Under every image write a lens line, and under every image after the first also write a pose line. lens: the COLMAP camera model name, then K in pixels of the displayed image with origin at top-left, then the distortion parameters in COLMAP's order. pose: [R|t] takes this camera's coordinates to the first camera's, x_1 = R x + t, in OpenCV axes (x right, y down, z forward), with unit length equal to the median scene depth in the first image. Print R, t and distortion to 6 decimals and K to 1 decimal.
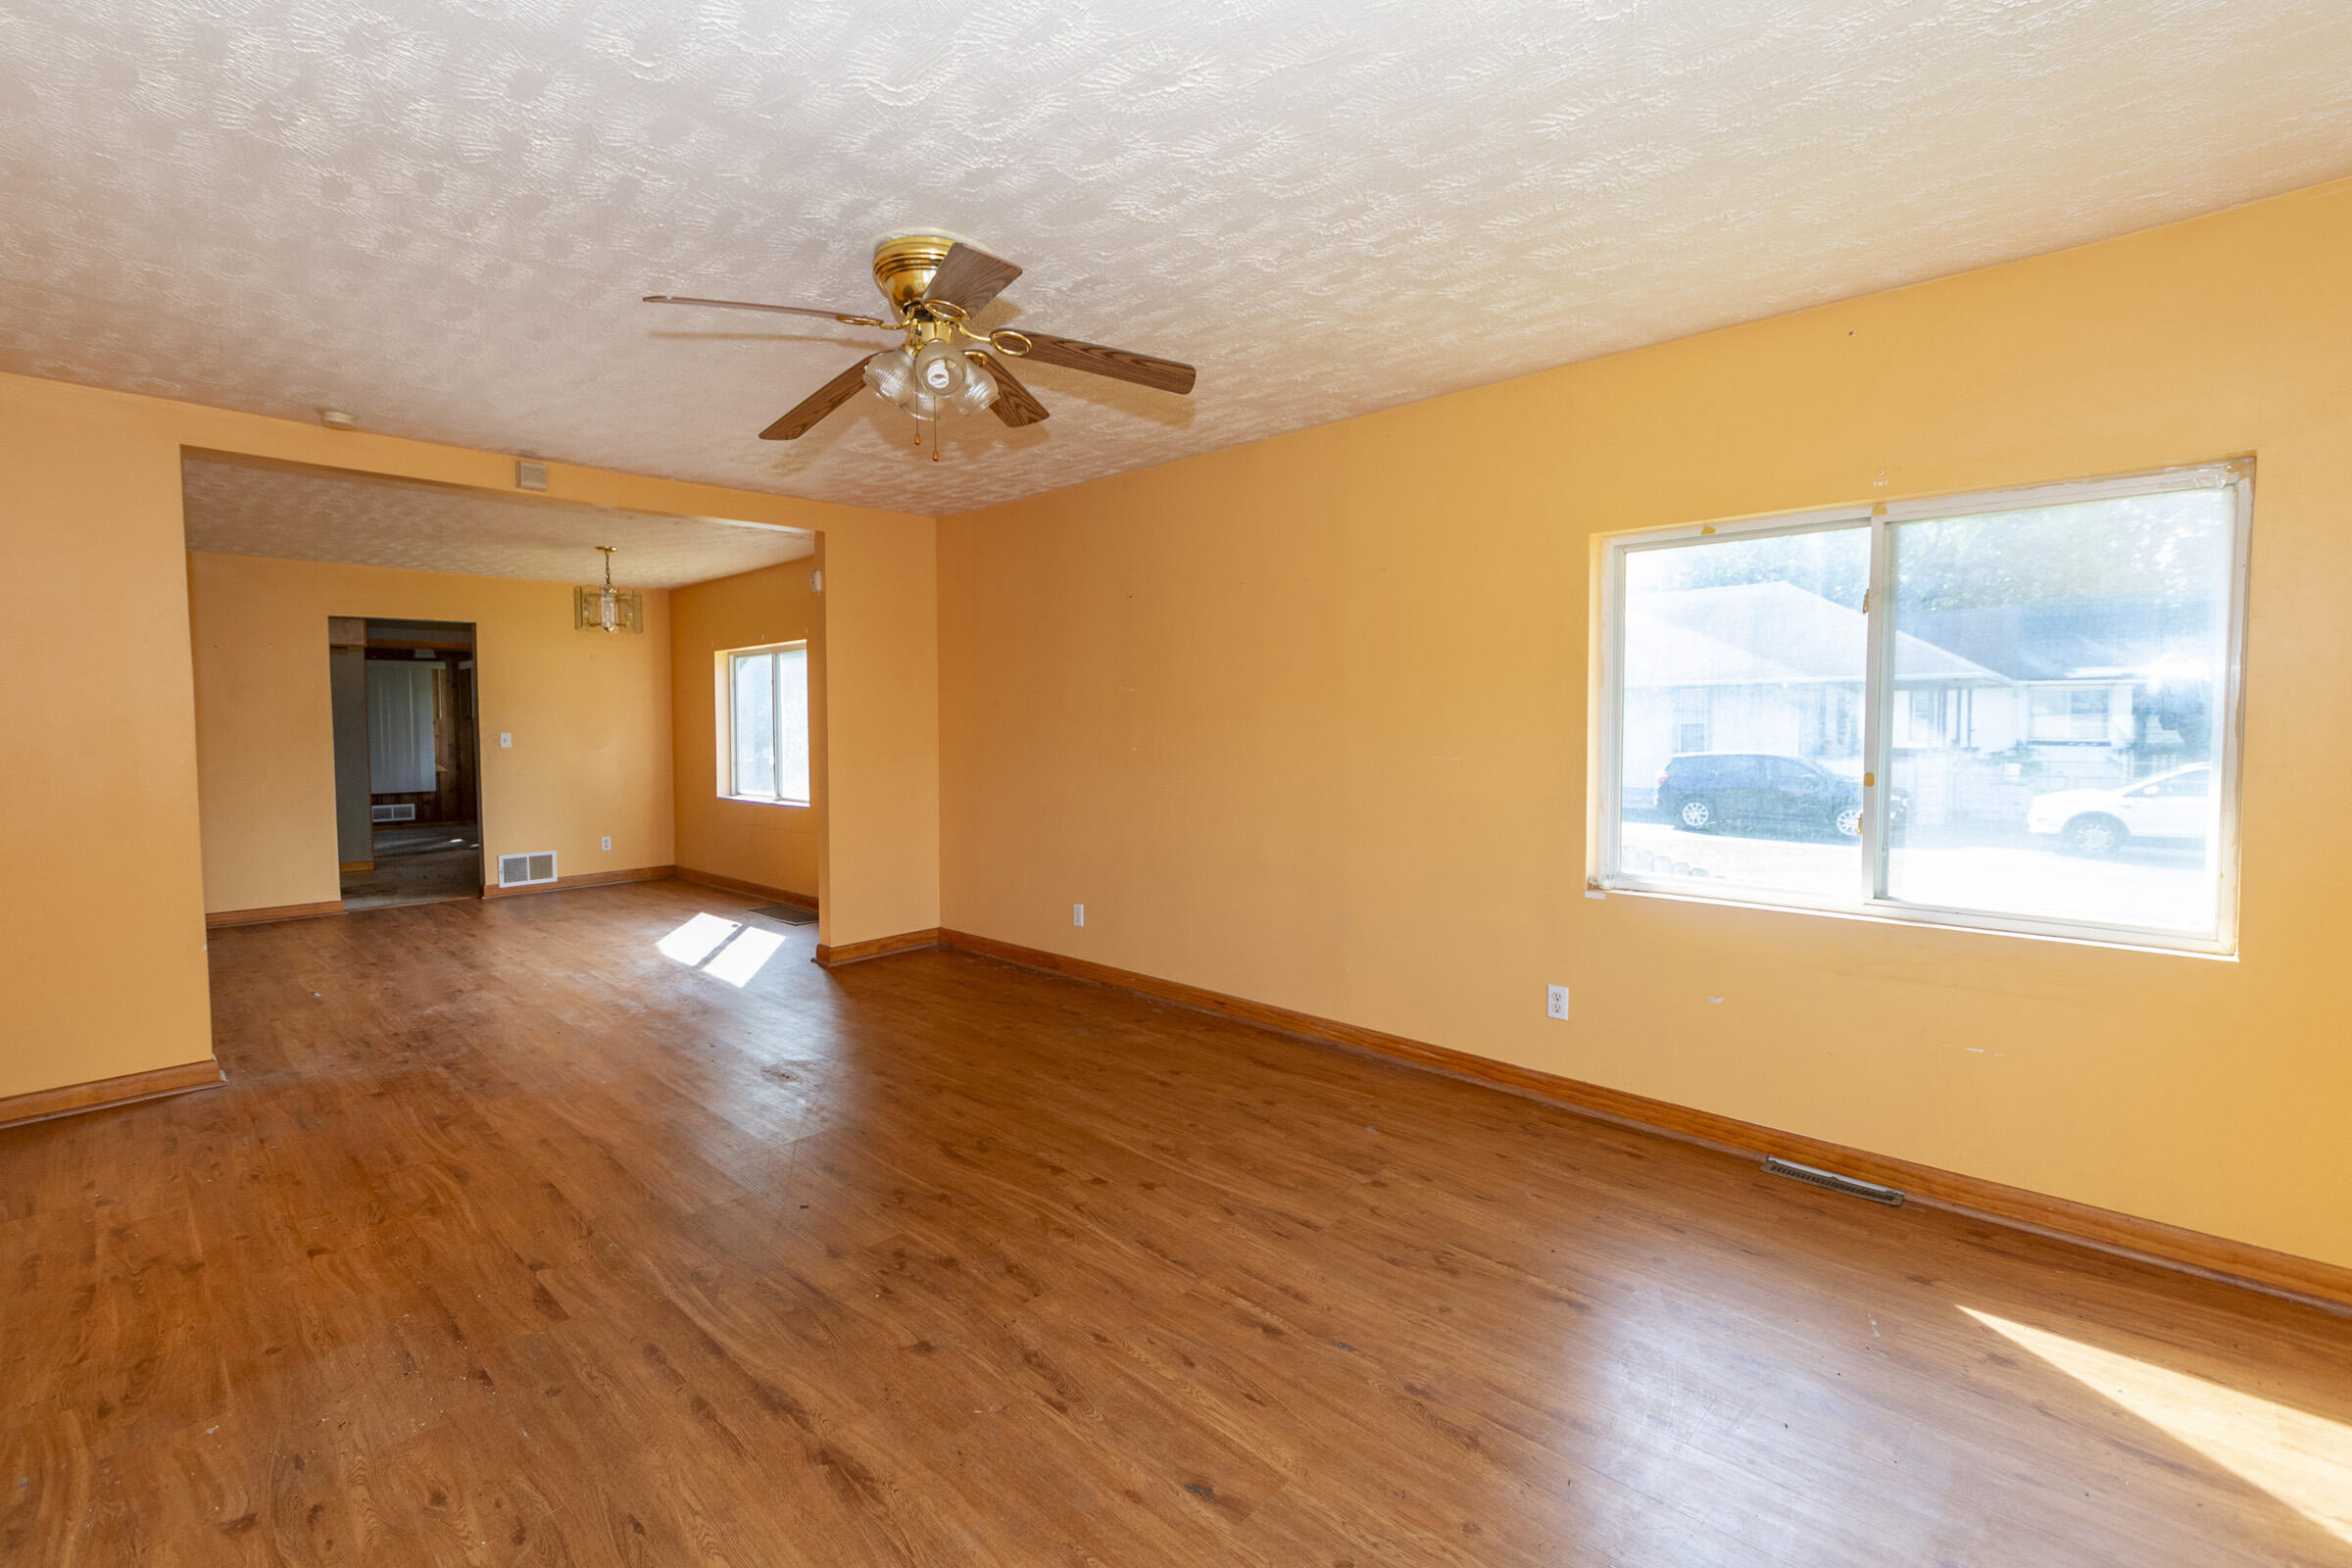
lens RADIAL K [[1034.6, 0, 1177.8], [0, 1034.6, 766.3], [0, 0, 1]] dist [0.000468, -0.000462]
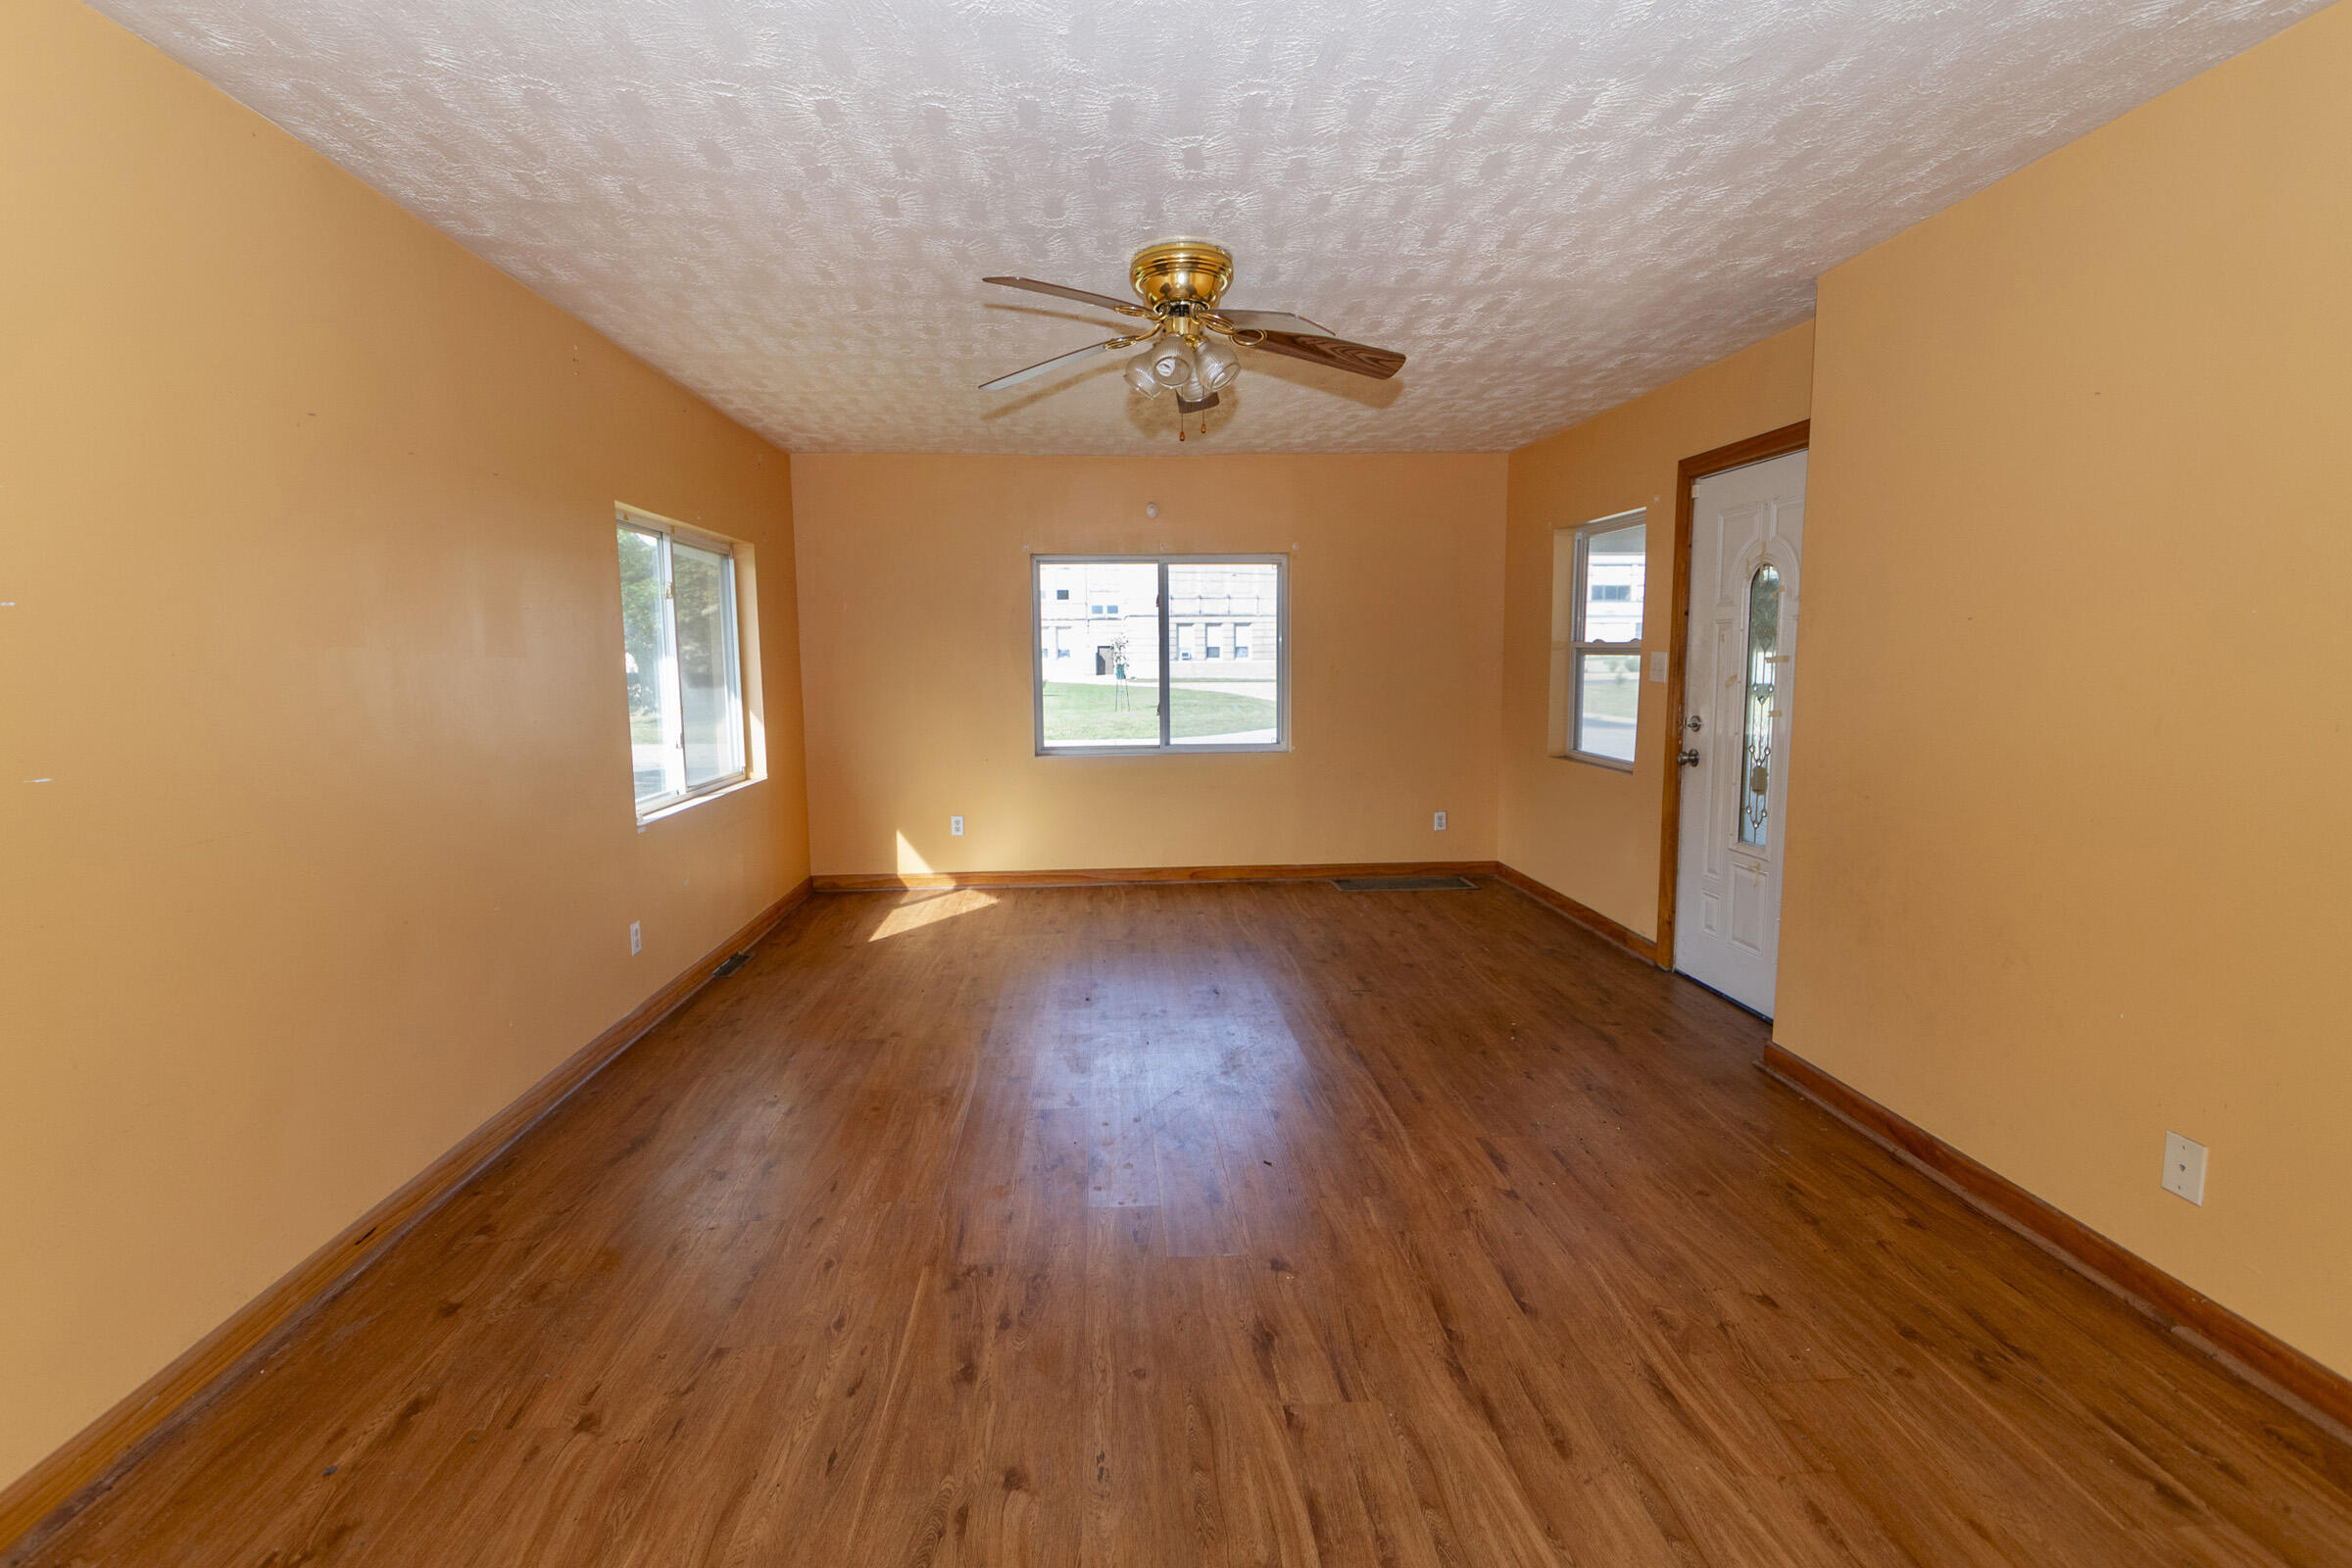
lens RADIAL K [[1034.6, 0, 1141.4], [0, 1034.6, 772.3], [0, 0, 1]] dist [0.000468, -0.000462]
pose [[-0.711603, -0.071522, 0.698932, -0.866245], [0.042941, 0.988518, 0.144874, -0.085839], [-0.701269, 0.133105, -0.700361, 1.592363]]
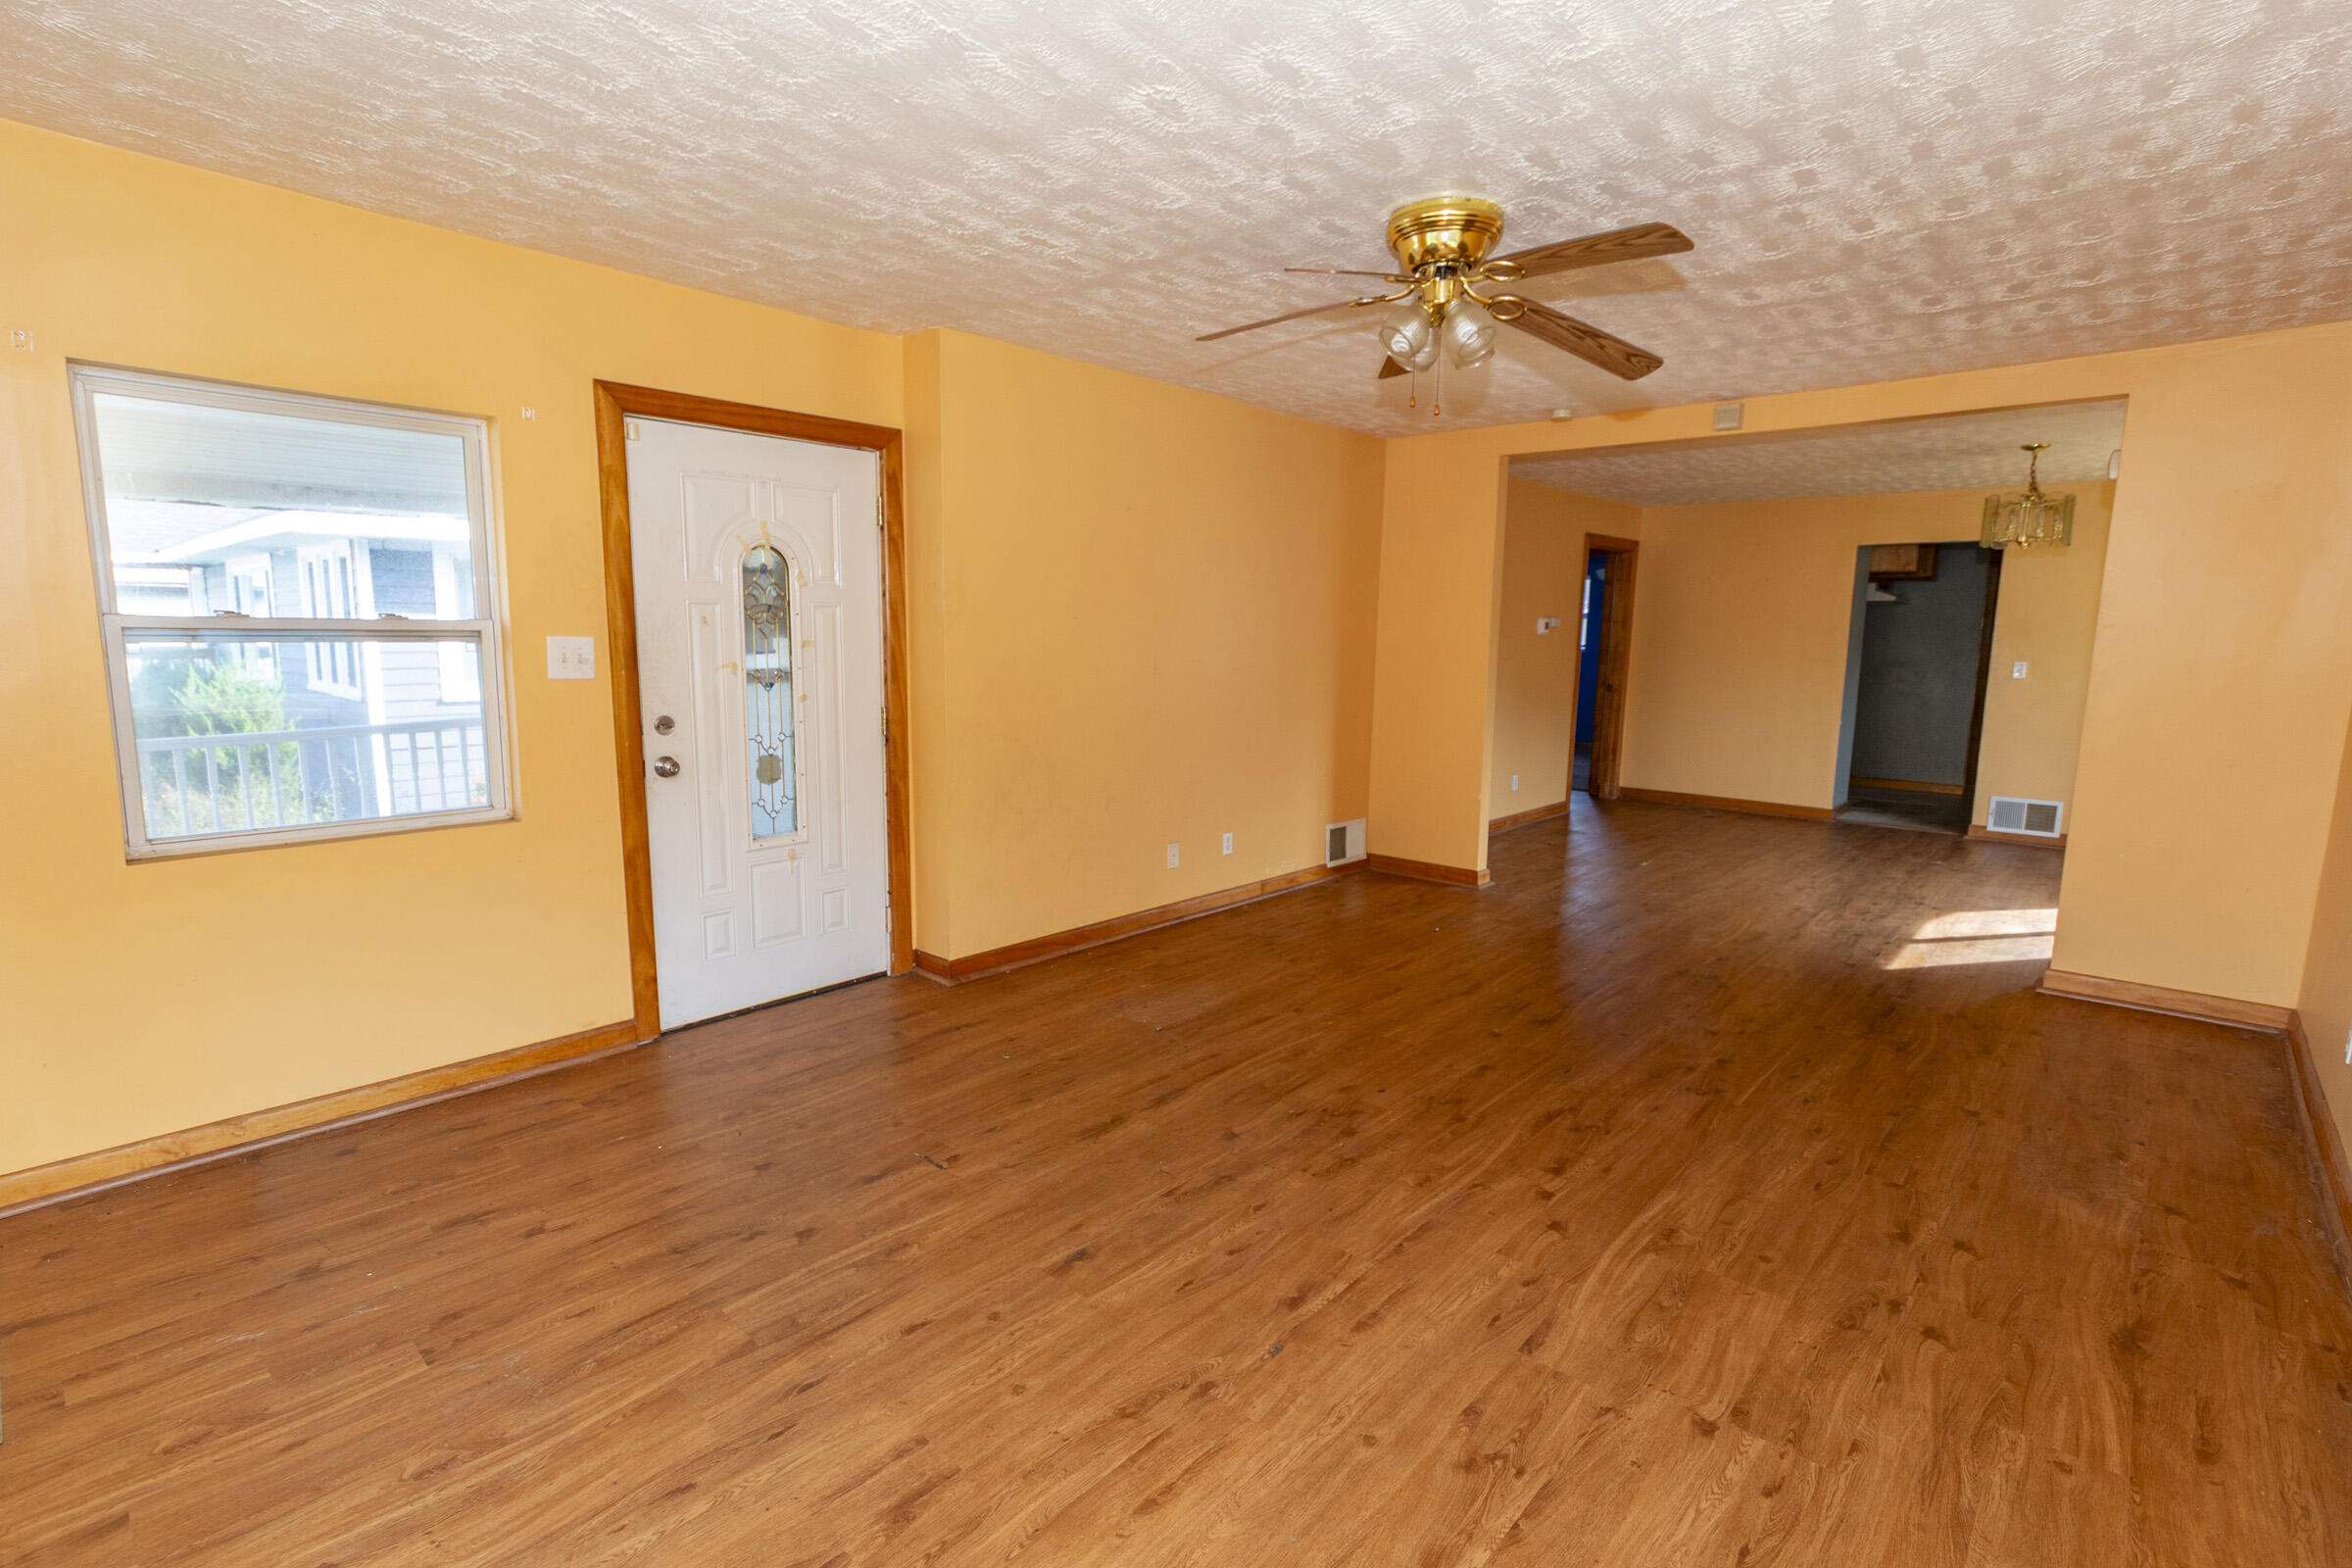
lens RADIAL K [[1107.2, 0, 1155.4], [0, 1107.2, 774.2], [0, 0, 1]] dist [0.002746, 0.001237]
pose [[0.007571, 0.141608, -0.989894, 0.786683], [-0.060626, 0.988166, 0.140897, -0.066897], [0.998132, 0.058947, 0.016066, 0.610556]]
